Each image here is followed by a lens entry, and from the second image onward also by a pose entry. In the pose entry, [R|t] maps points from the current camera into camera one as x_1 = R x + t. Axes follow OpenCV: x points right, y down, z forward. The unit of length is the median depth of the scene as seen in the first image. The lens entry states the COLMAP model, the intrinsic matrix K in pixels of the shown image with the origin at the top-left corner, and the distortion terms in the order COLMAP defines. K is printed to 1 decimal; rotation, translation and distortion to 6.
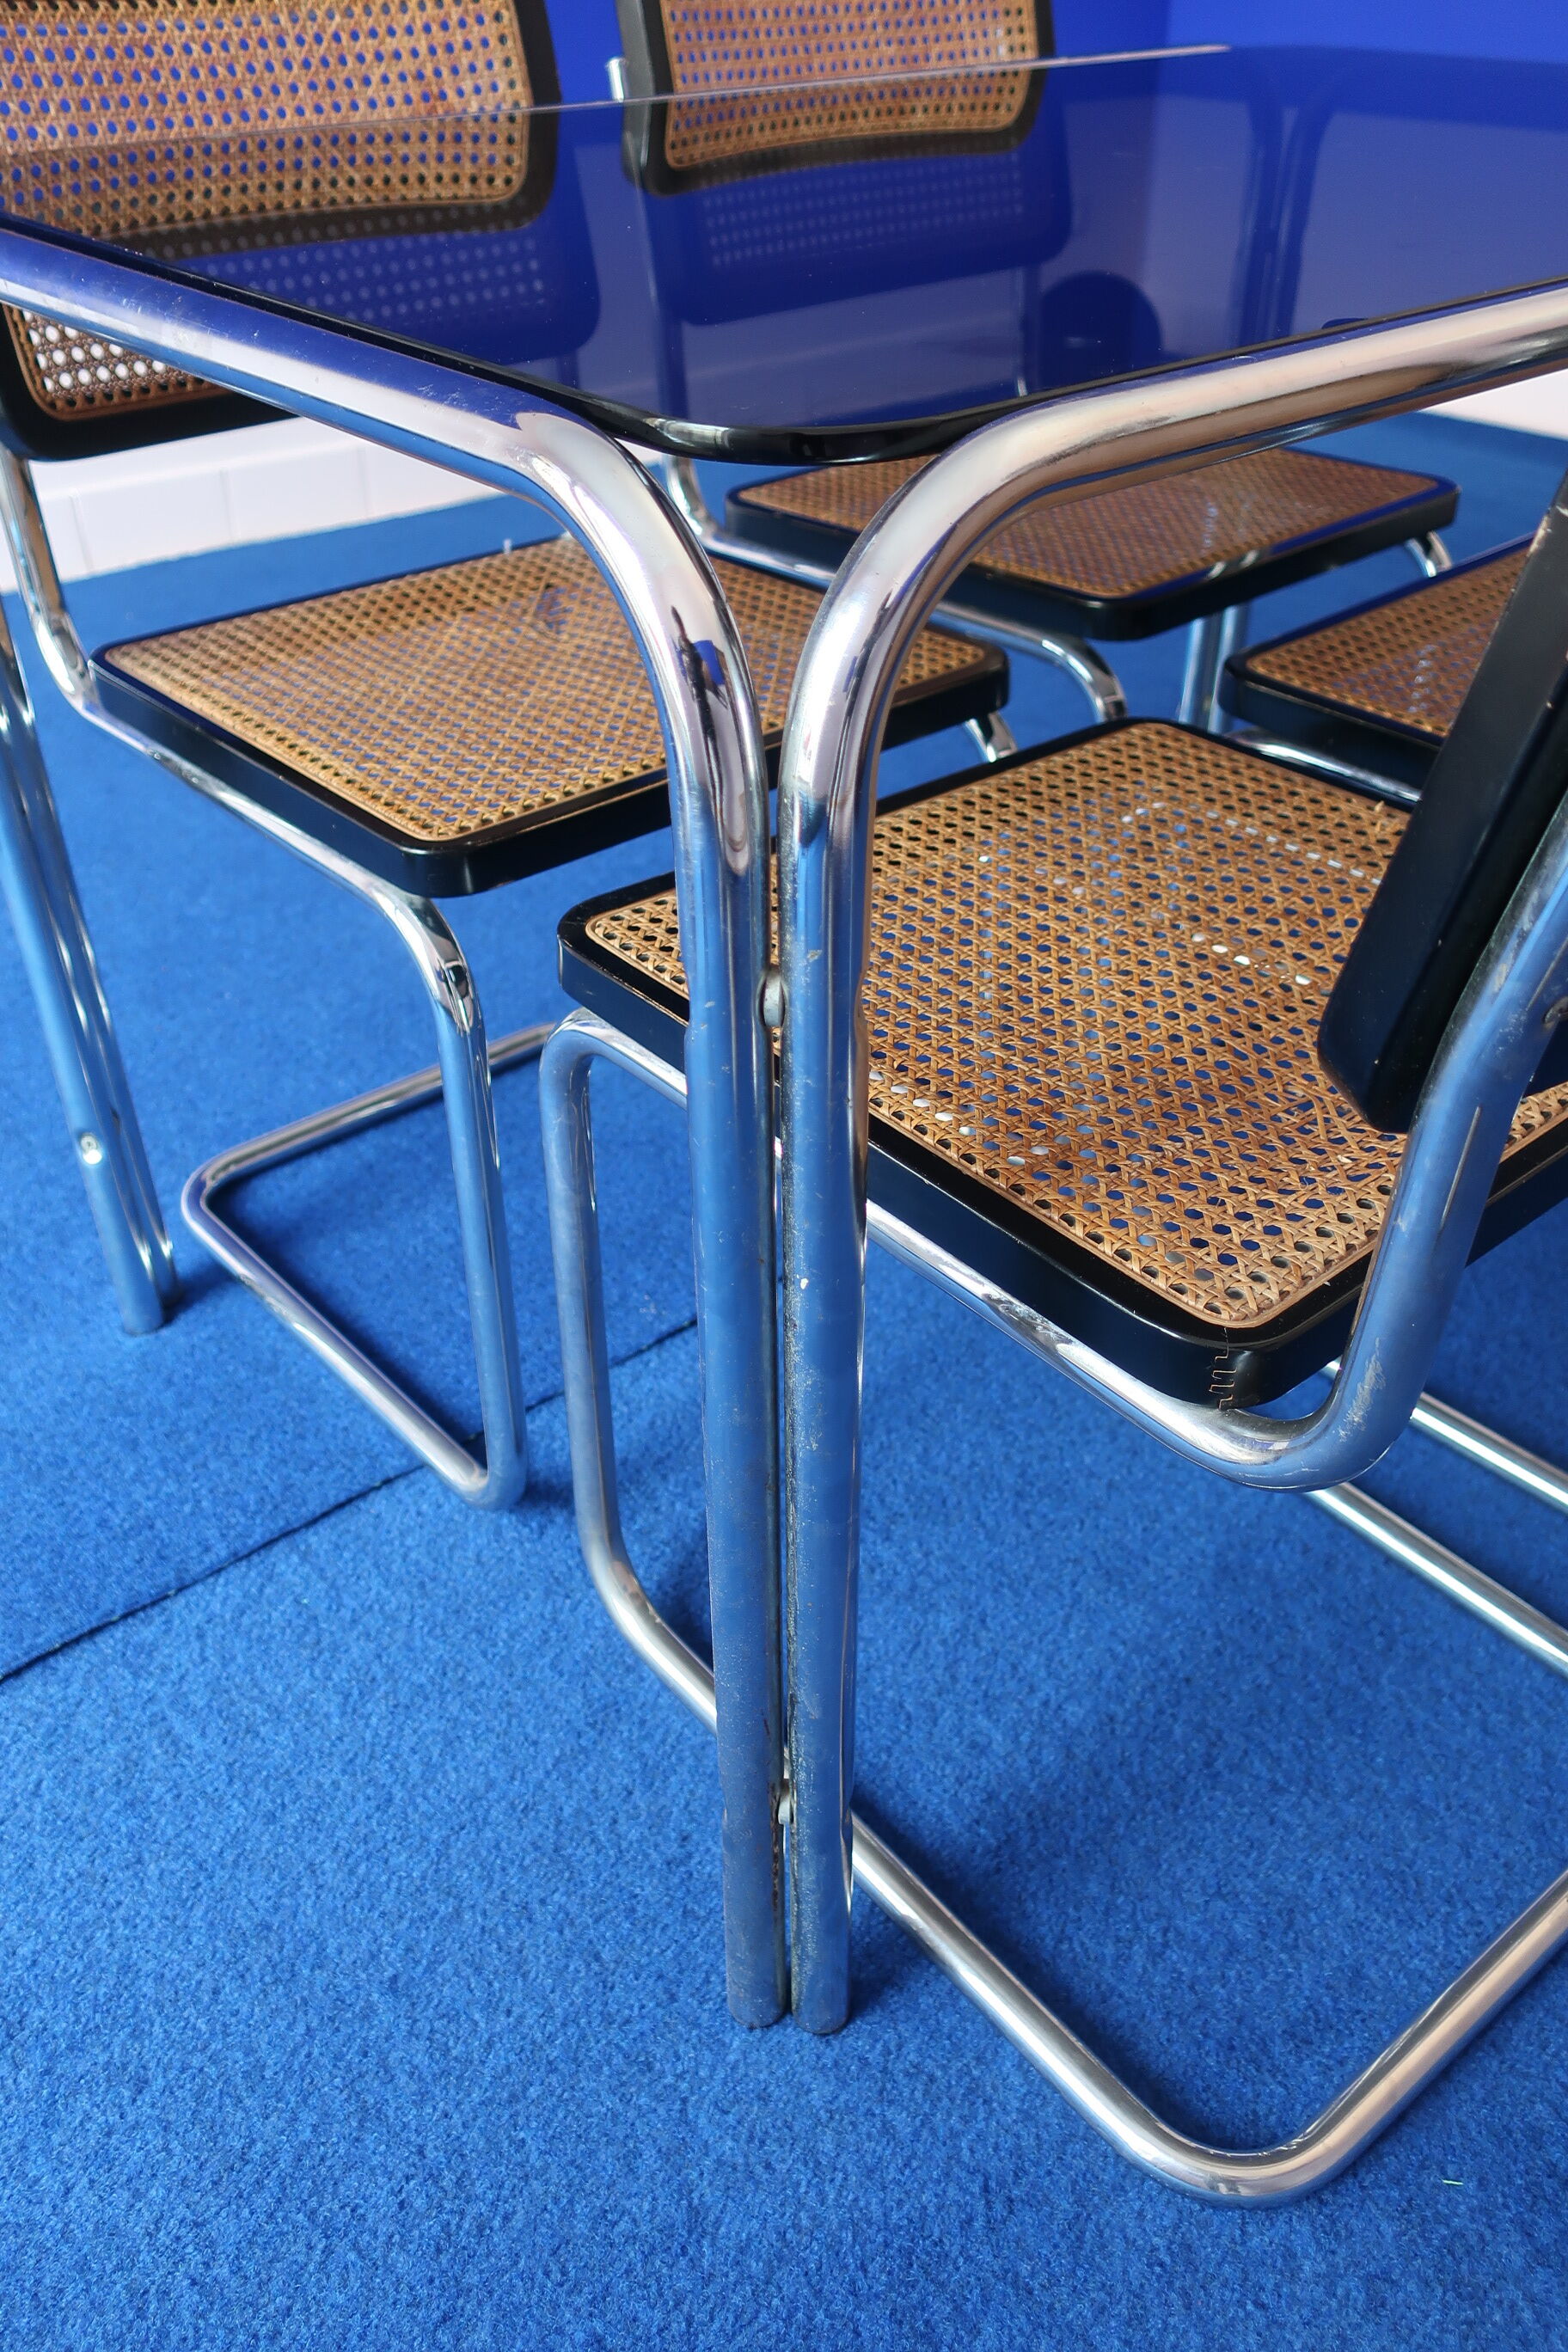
lens RADIAL K [[1836.1, 0, 784.0], [0, 1836.1, 1176.0], [0, 0, 1]] dist [-0.005687, -0.005965]
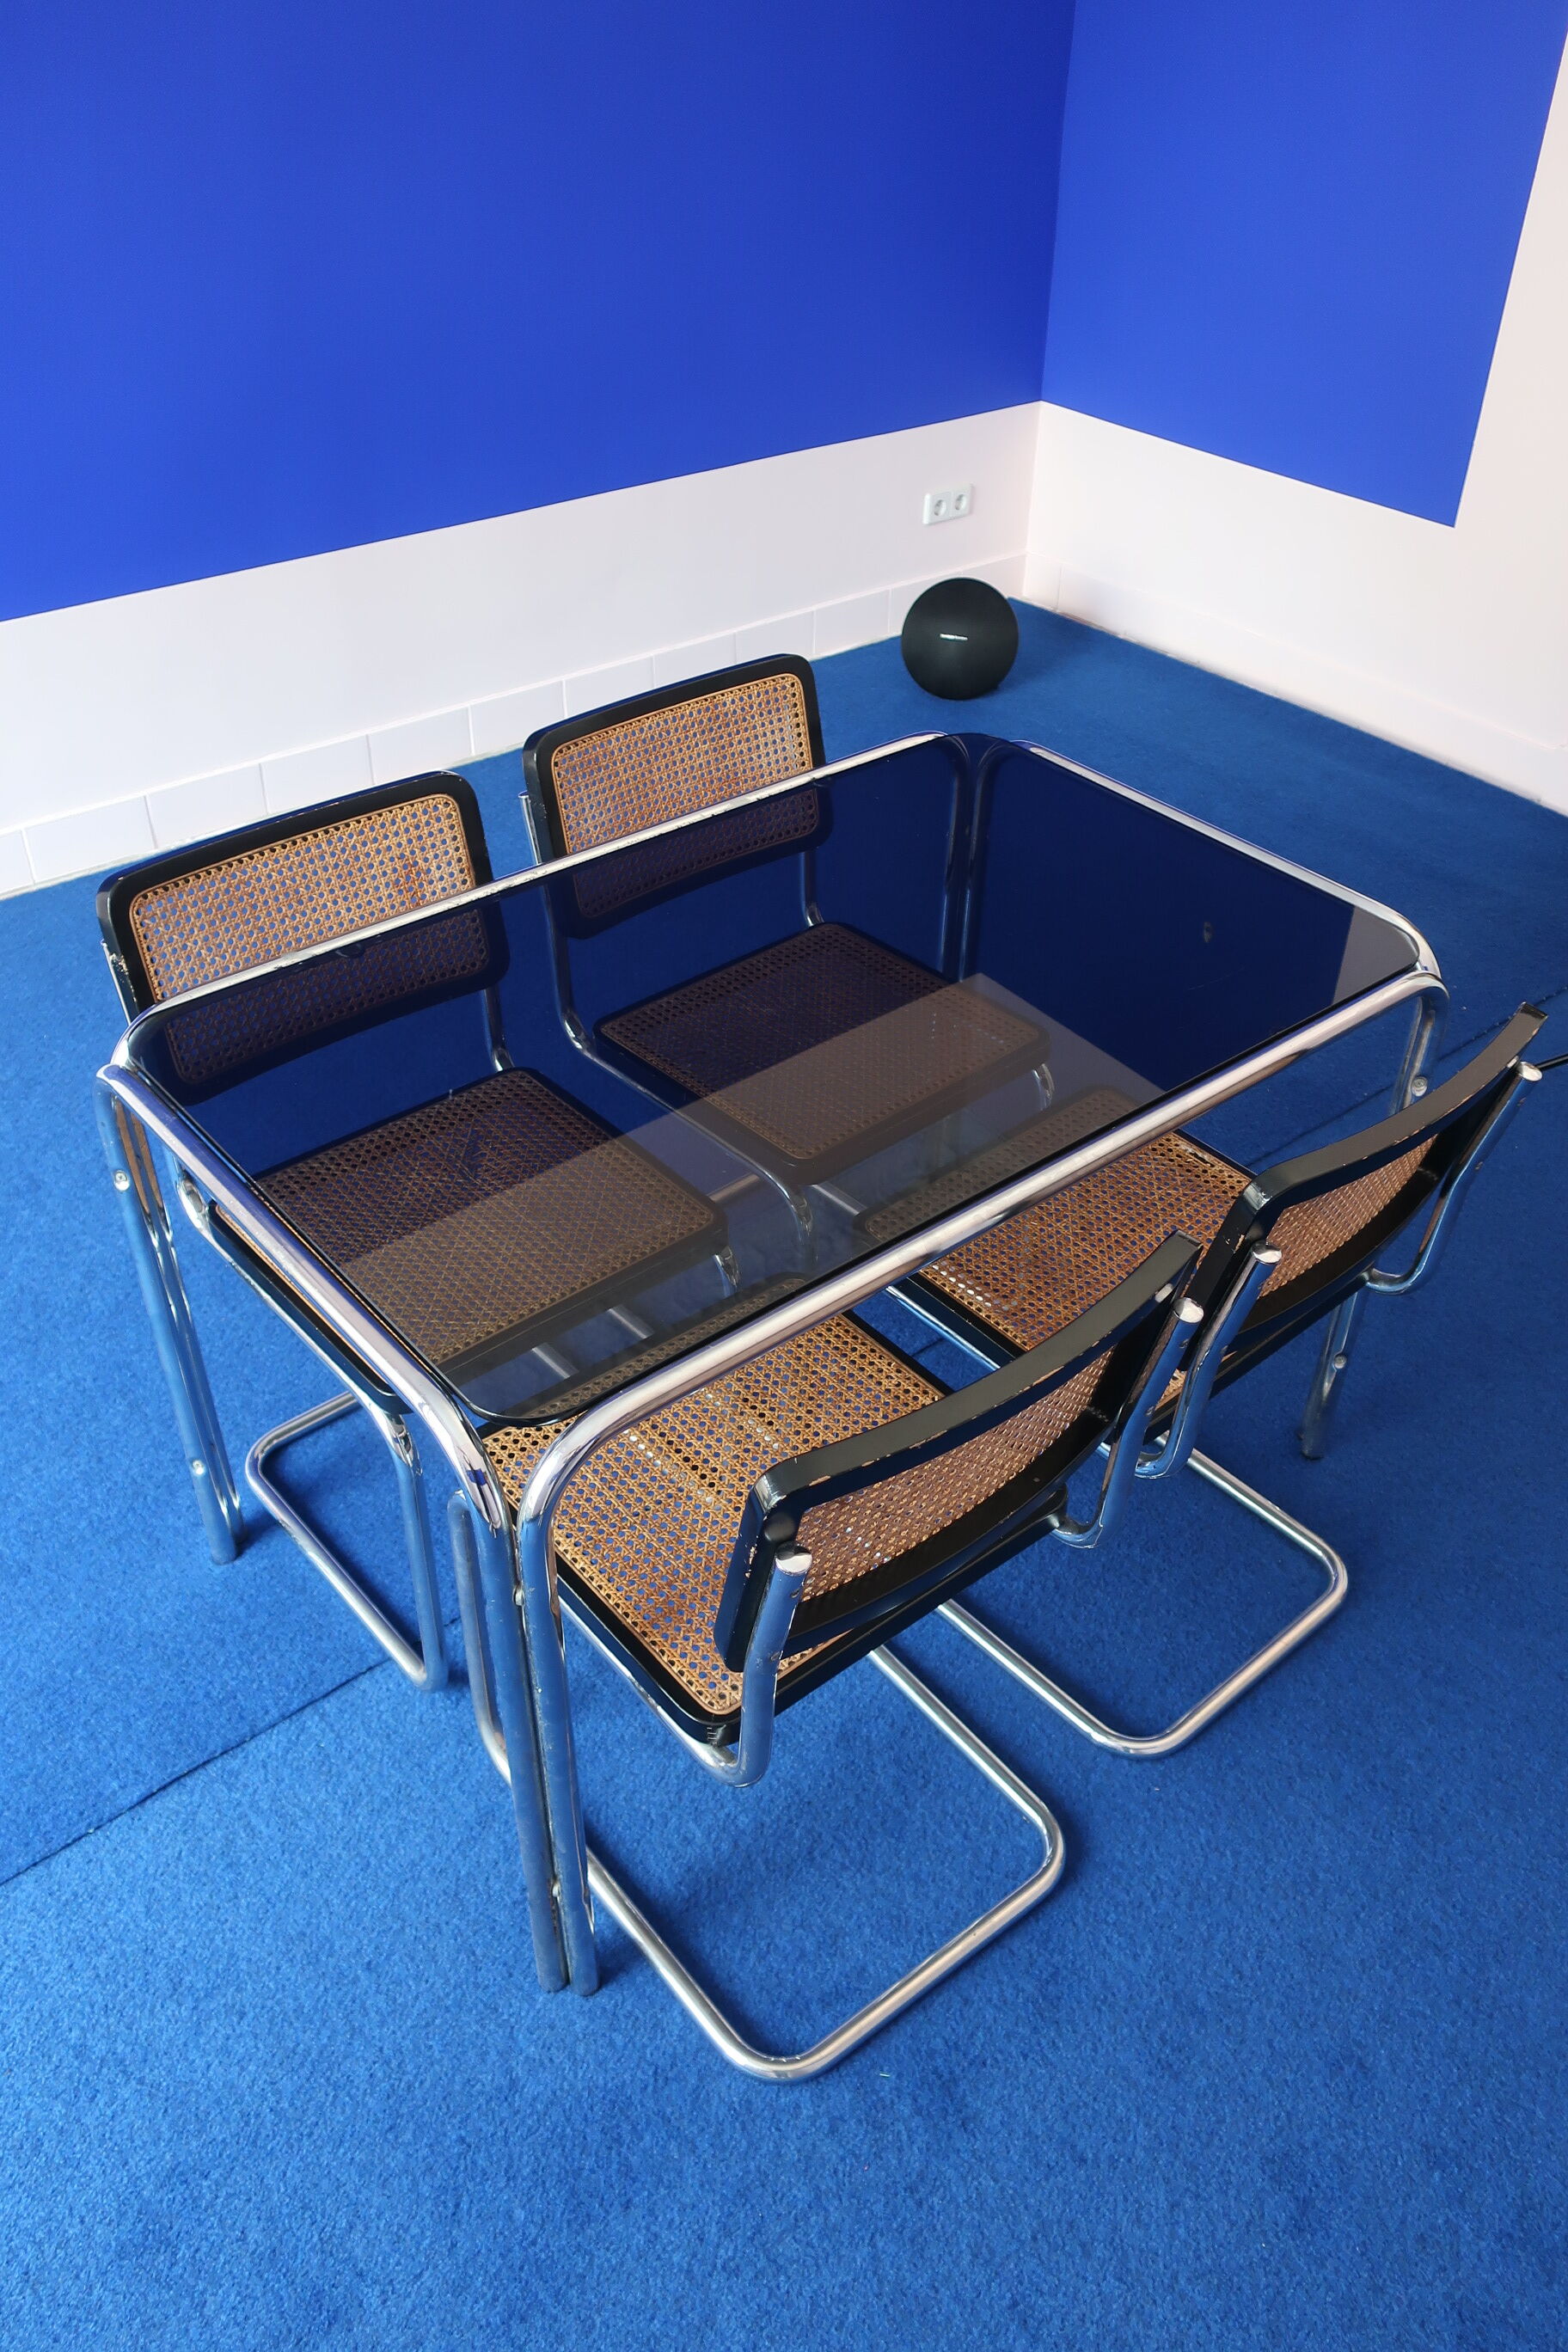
lens RADIAL K [[1814.5, 0, 781.3], [0, 1814.5, 1171.4], [0, 0, 1]] dist [0.001539, 0.004531]
pose [[0.999661, 0.024067, 0.009955, 0.162788], [-0.024385, 0.999151, 0.033194, -0.417678], [-0.009148, -0.033426, 0.999399, -0.792695]]
